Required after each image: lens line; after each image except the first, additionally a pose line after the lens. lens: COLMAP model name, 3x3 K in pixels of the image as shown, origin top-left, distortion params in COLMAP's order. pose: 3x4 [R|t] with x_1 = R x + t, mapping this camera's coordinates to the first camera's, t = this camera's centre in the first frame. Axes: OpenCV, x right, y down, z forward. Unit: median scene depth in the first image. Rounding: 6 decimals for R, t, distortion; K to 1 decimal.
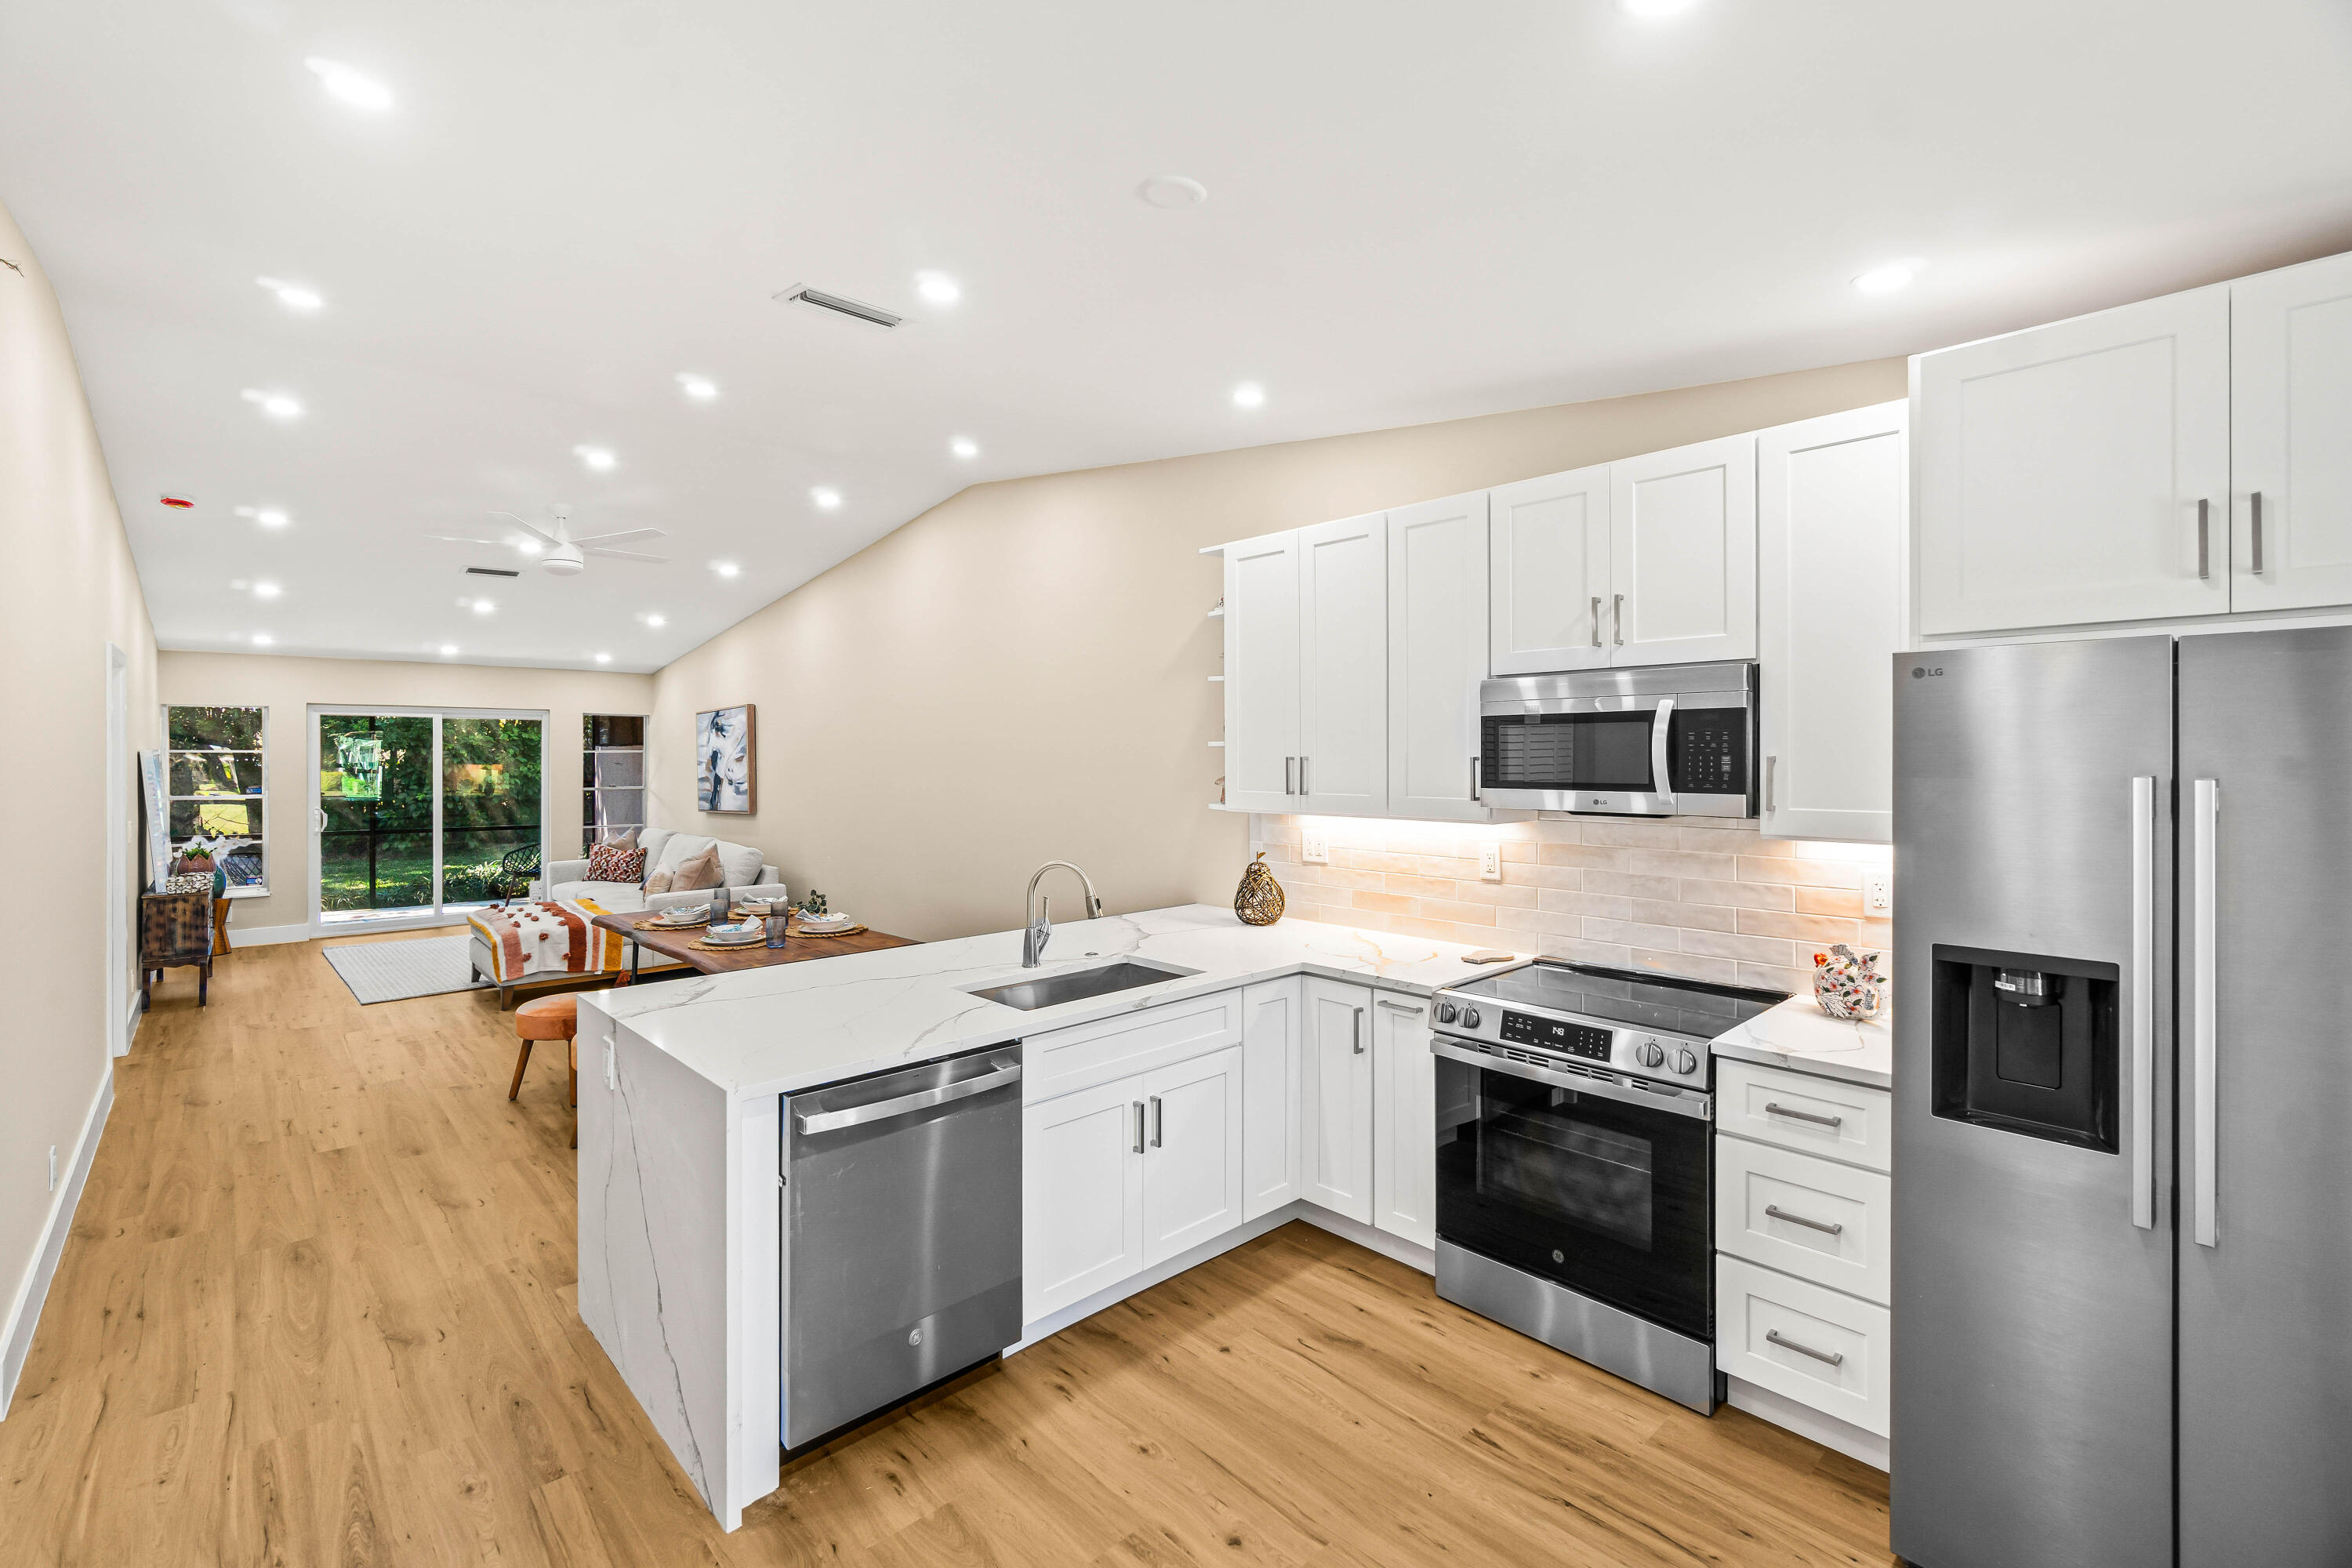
lens RADIAL K [[1018.0, 0, 1170.0], [0, 1018.0, 757.3], [0, 0, 1]] dist [-0.001640, 0.000170]
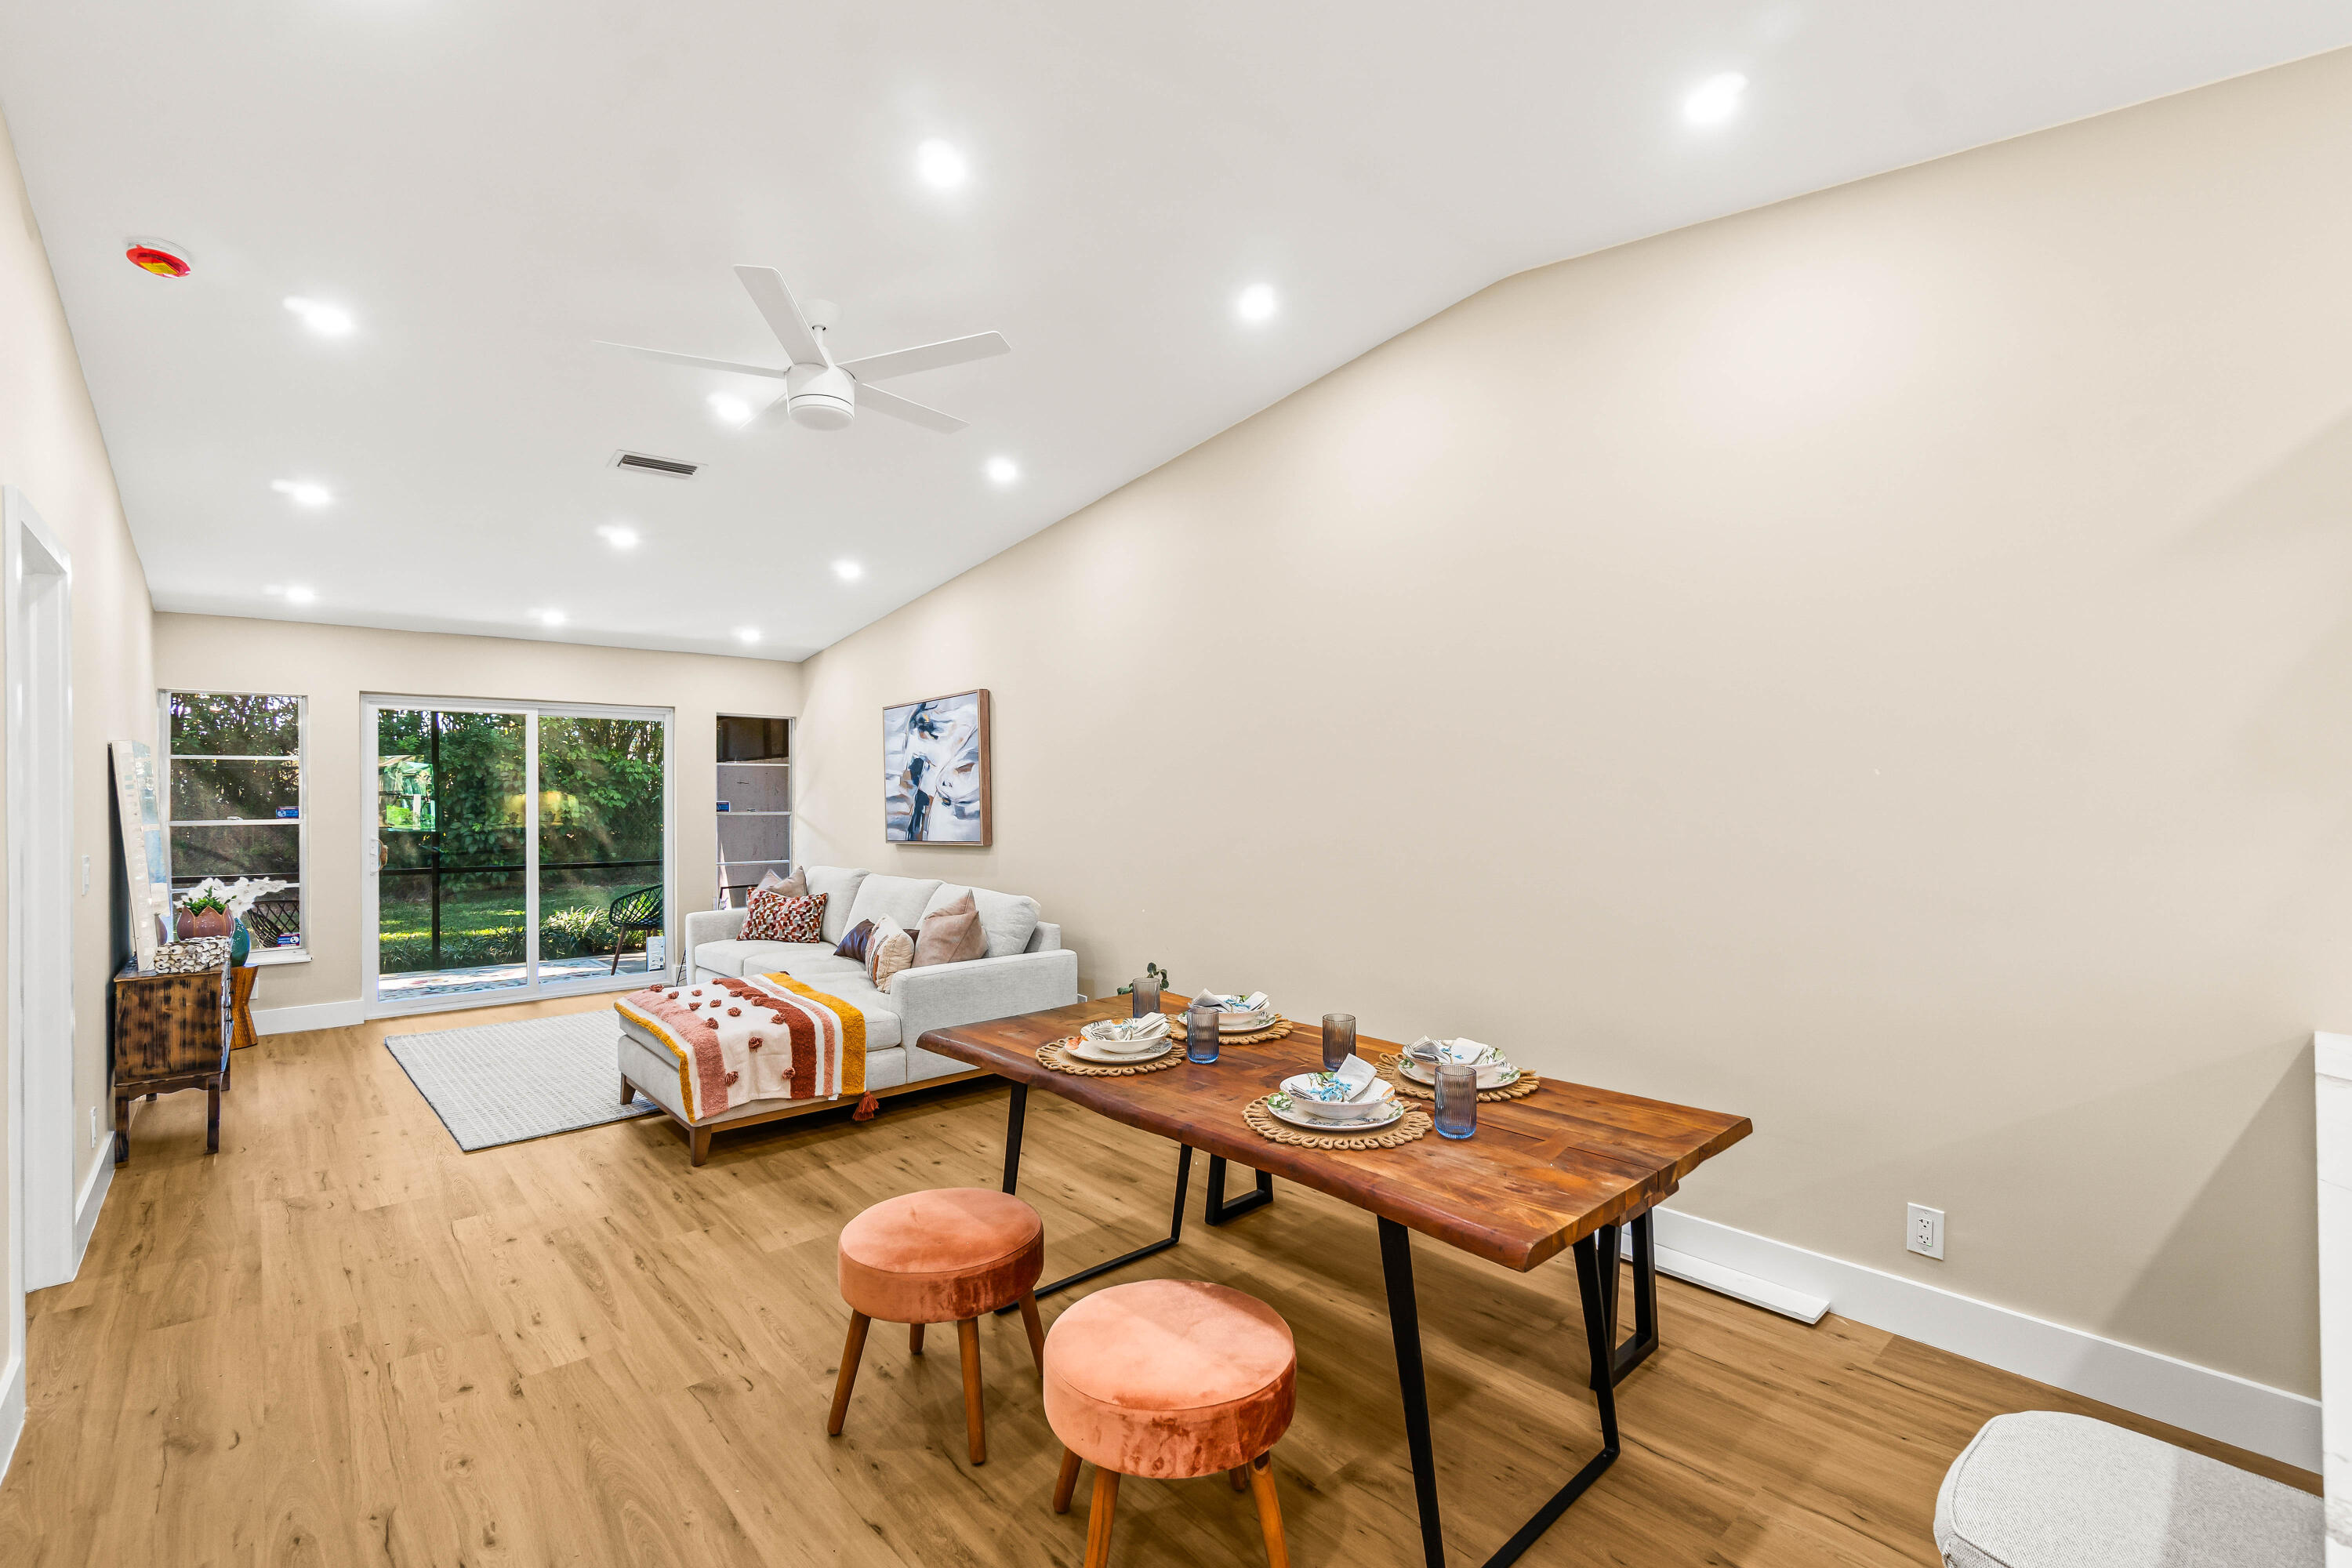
lens RADIAL K [[1044.2, 0, 1173.4], [0, 1044.2, 791.1], [0, 0, 1]] dist [-0.000841, 0.000422]
pose [[0.999720, -0.000705, -0.023661, -0.665410], [0.000698, 1.000000, -0.000316, 0.045703], [0.023661, 0.000300, 0.999720, 0.716106]]
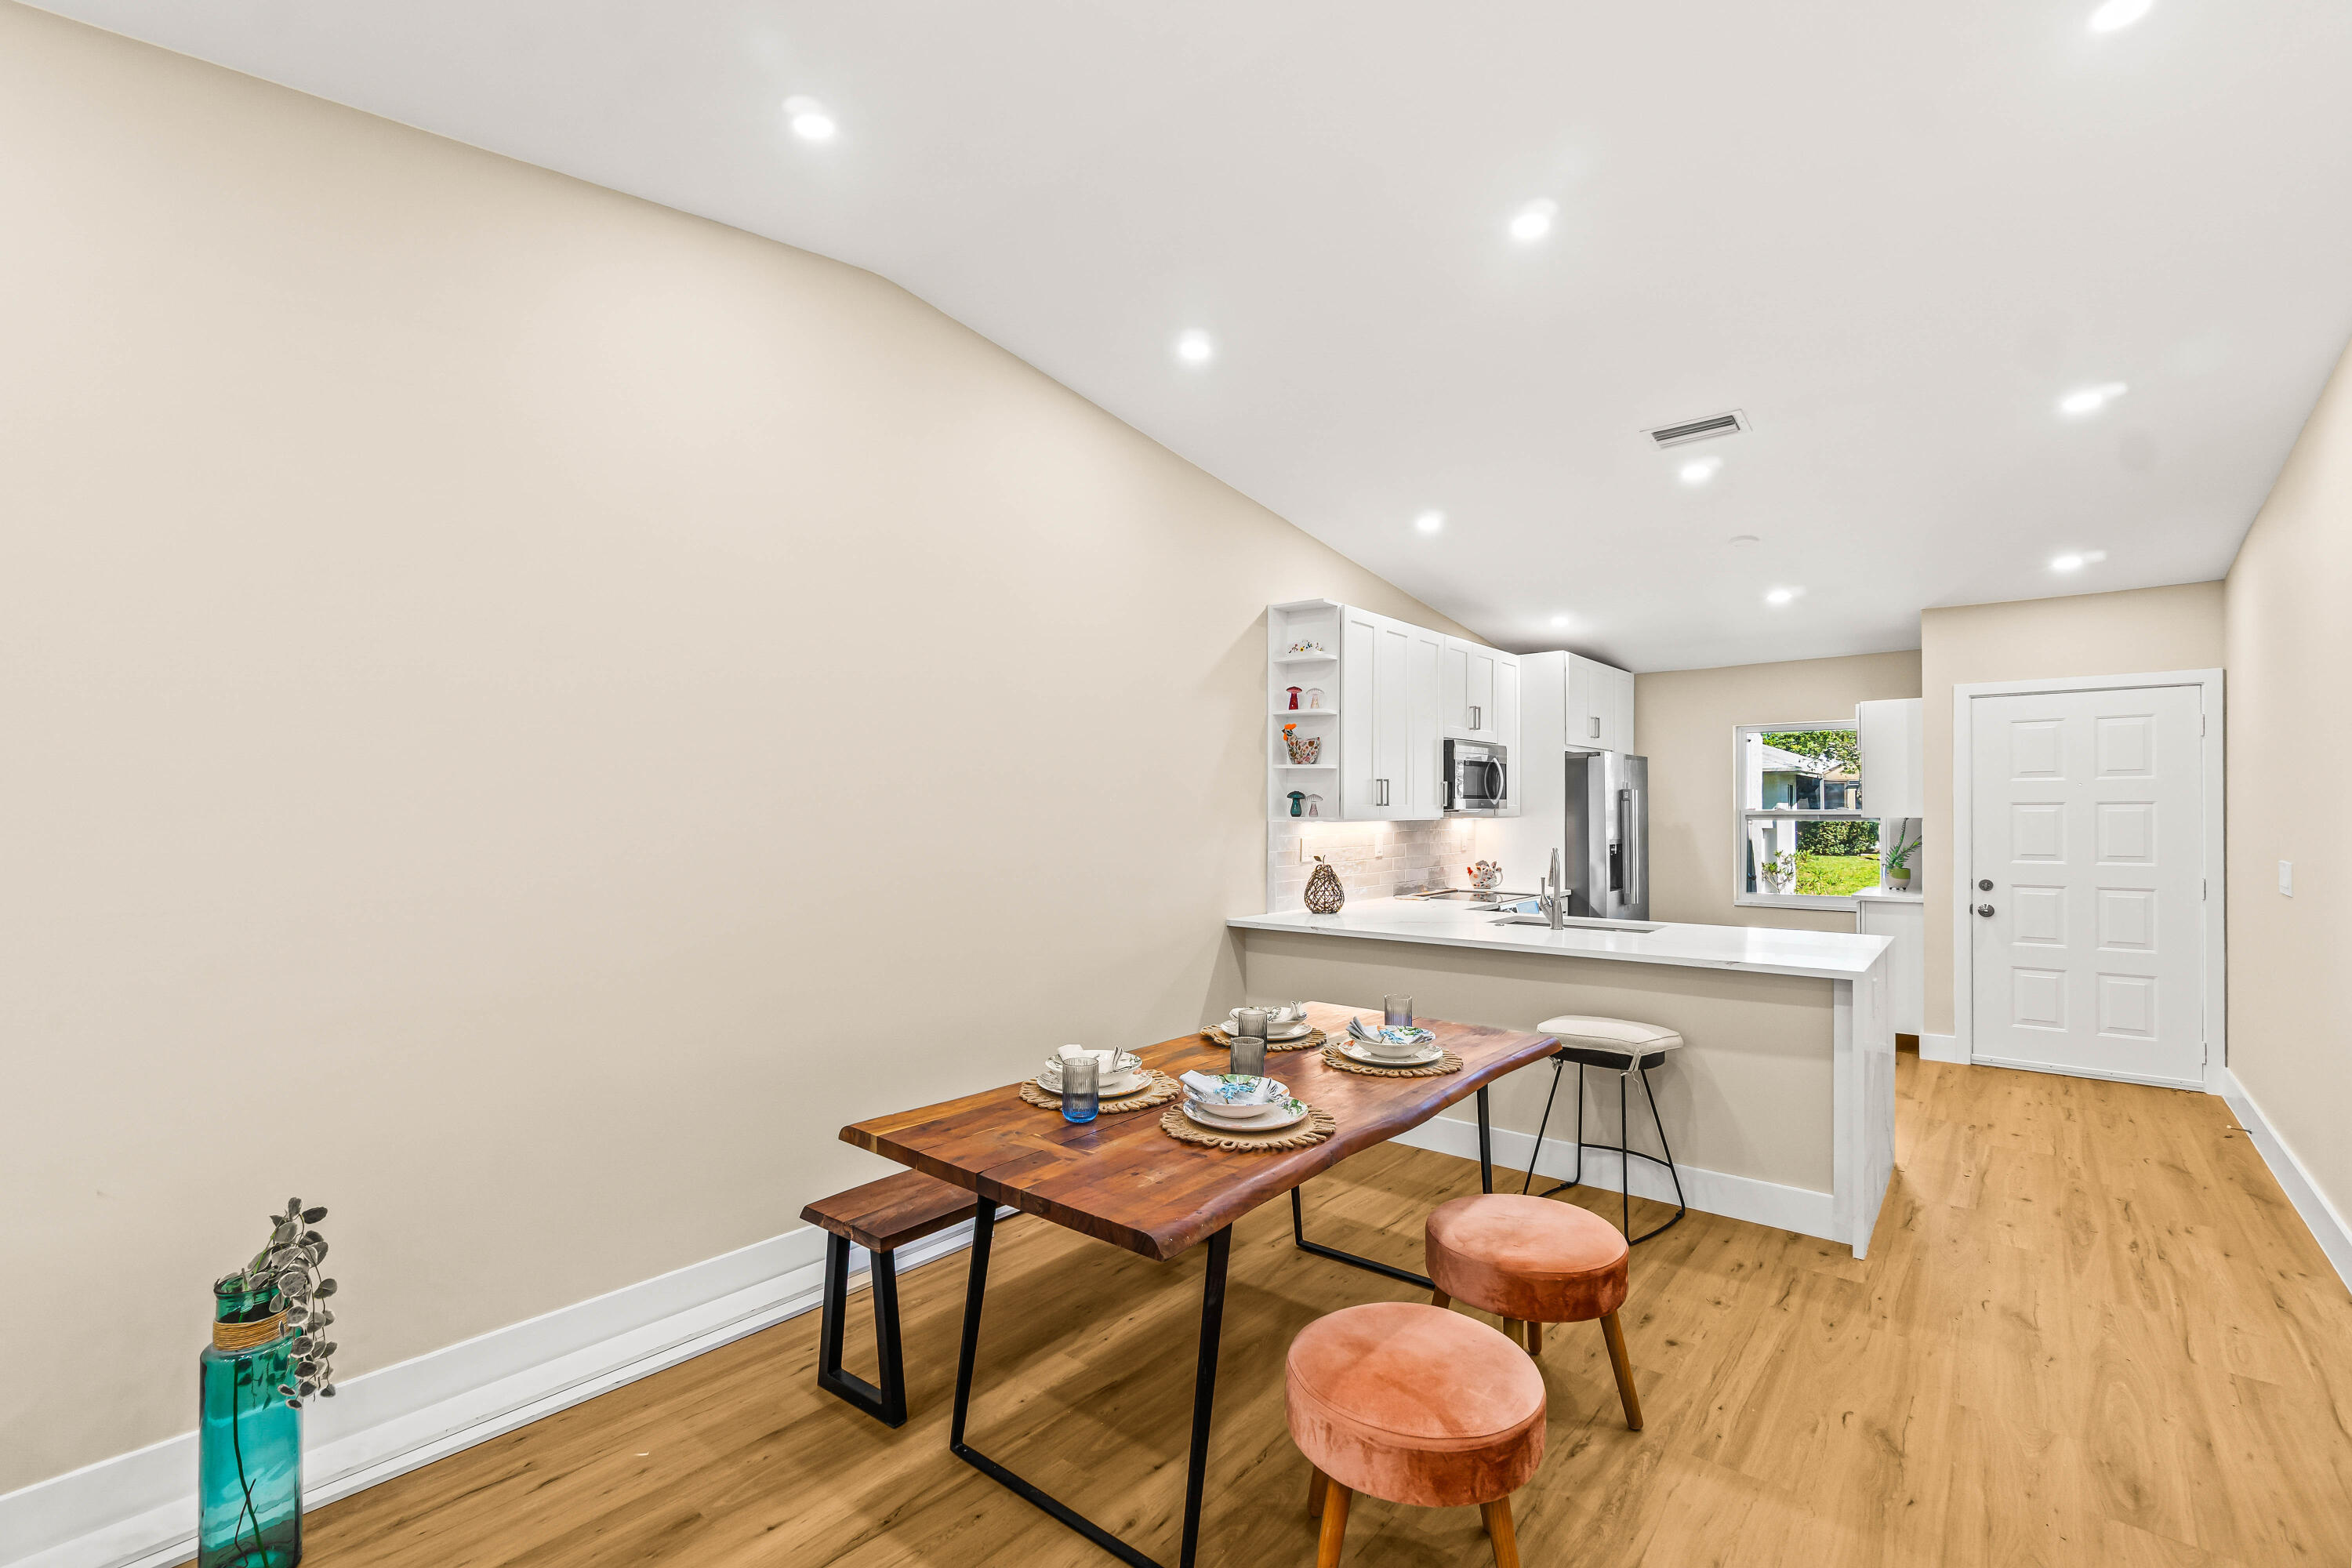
lens RADIAL K [[1026.7, 0, 1178.1], [0, 1026.7, 812.5], [0, 0, 1]] dist [-0.002375, 0.000049]
pose [[-0.128934, -0.001253, 0.991652, -1.378314], [0.004658, 0.999987, 0.001869, 0.045825], [-0.991642, 0.004860, -0.128926, 1.630100]]
